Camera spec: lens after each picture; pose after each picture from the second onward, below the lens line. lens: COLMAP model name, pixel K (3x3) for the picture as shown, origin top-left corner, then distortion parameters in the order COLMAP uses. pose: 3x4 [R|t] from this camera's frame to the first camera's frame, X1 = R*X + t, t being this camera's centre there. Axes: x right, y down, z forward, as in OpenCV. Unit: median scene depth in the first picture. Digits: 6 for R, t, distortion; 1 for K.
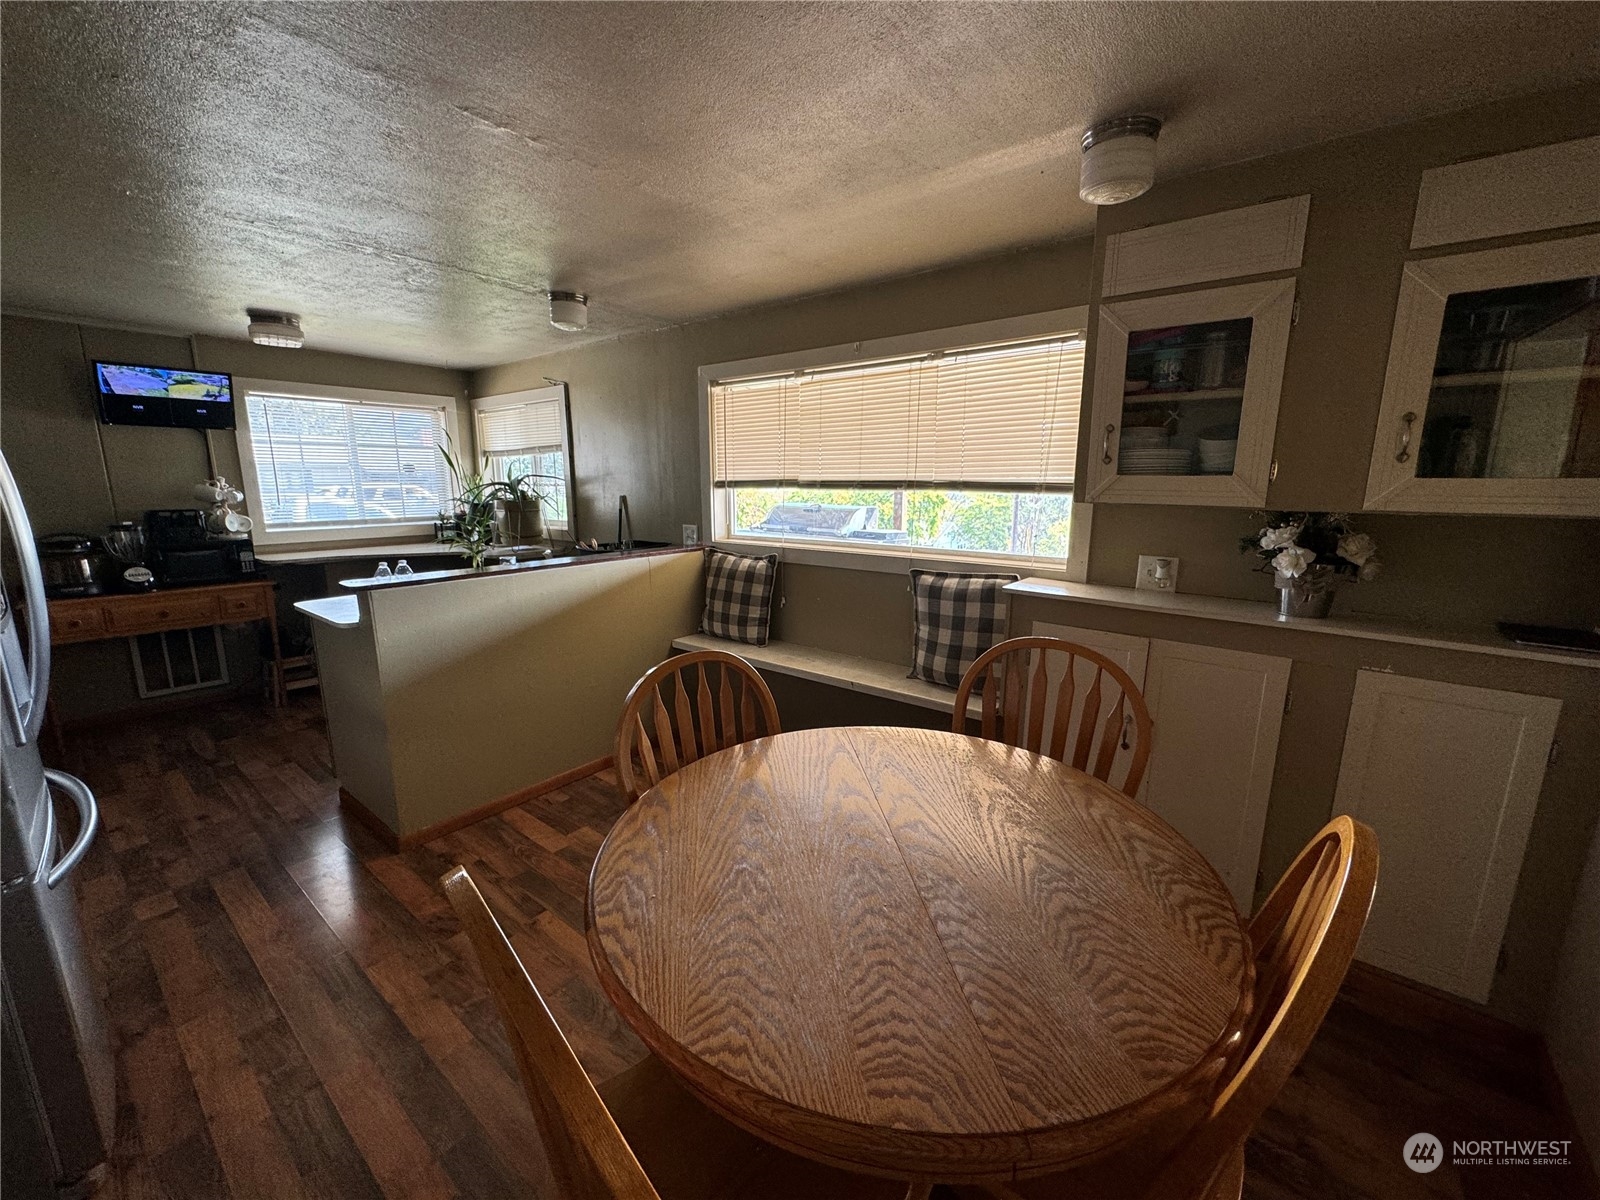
lens RADIAL K [[639.0, 0, 800.0], [0, 639.0, 600.0], [0, 0, 1]] dist [-0.001638, -0.000220]
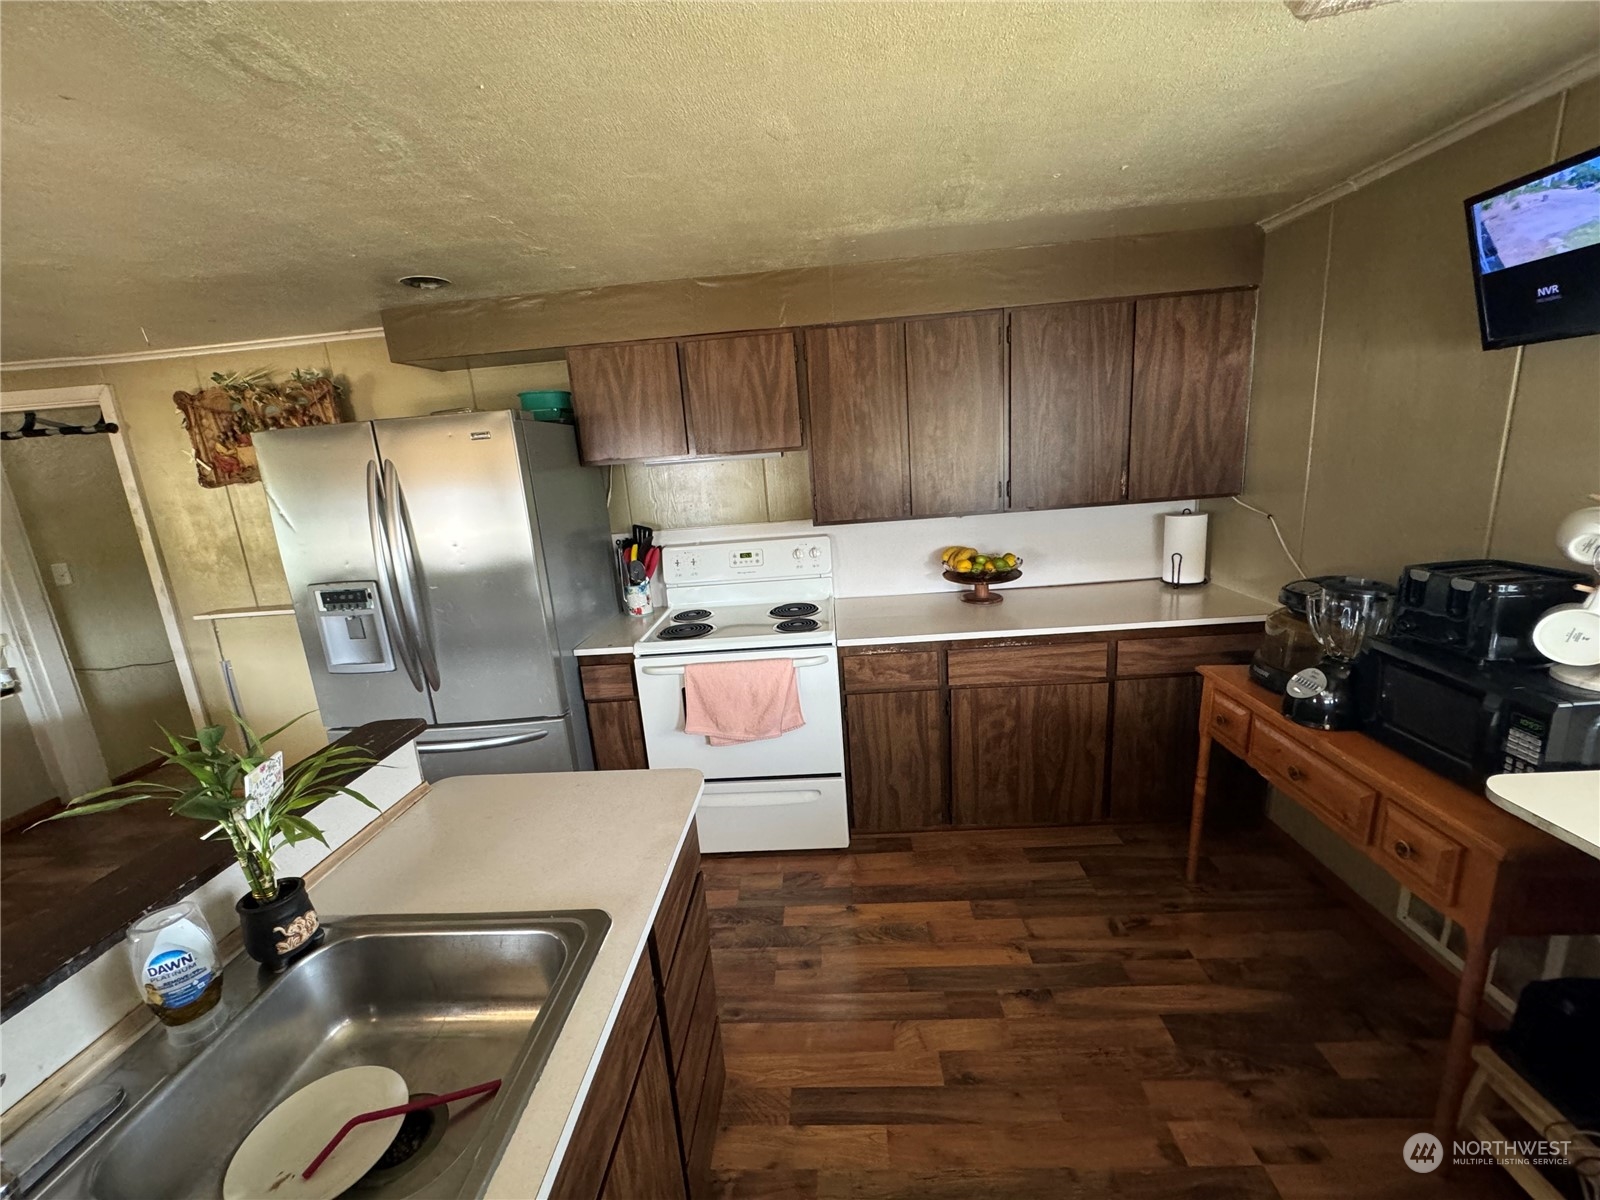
lens RADIAL K [[639.0, 0, 800.0], [0, 639.0, 600.0], [0, 0, 1]] dist [-0.001638, -0.000220]
pose [[-0.806444, 0.181599, -0.562735, -0.411235], [-0.046567, 0.929213, 0.366600, -0.230642], [0.589474, 0.321847, -0.740901, 0.988573]]
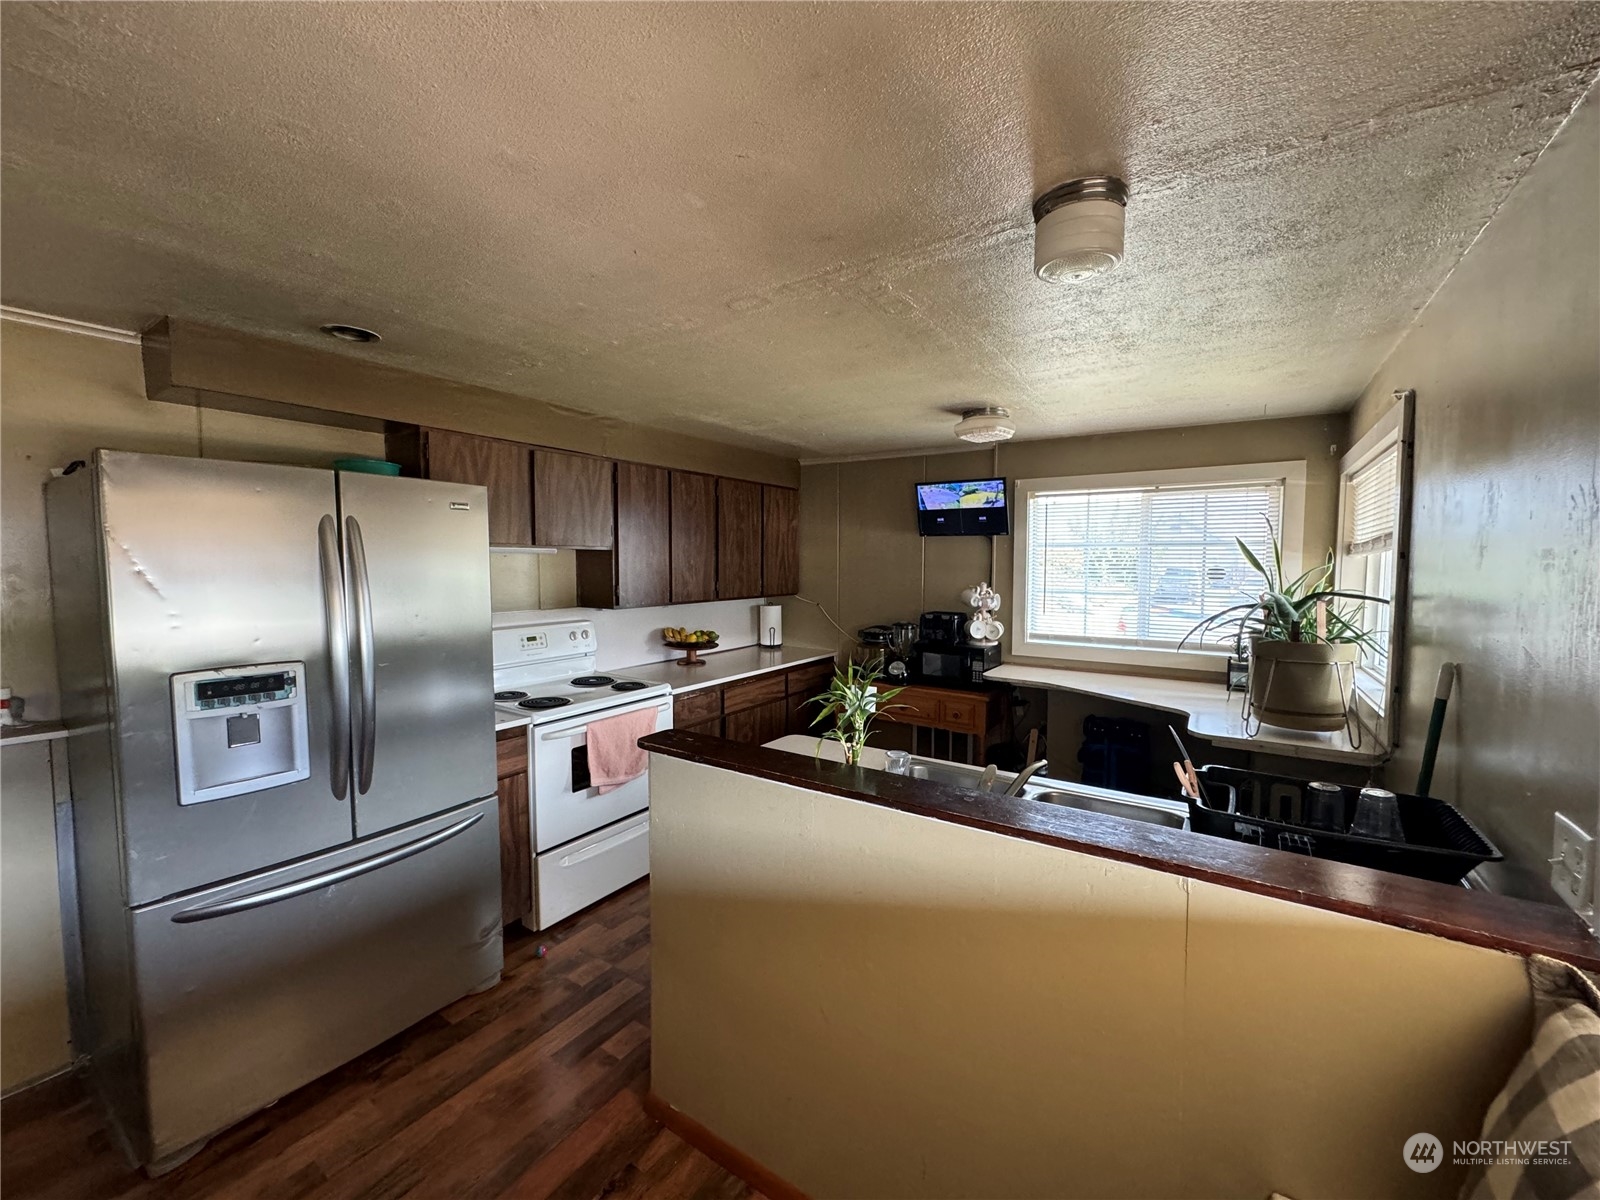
lens RADIAL K [[639.0, 0, 800.0], [0, 639.0, 600.0], [0, 0, 1]] dist [-0.001638, -0.000220]
pose [[0.083441, 0.052955, -0.995105, 0.047691], [-0.192788, 0.980579, 0.036016, -0.145849], [0.977686, 0.188839, 0.092029, 0.630257]]
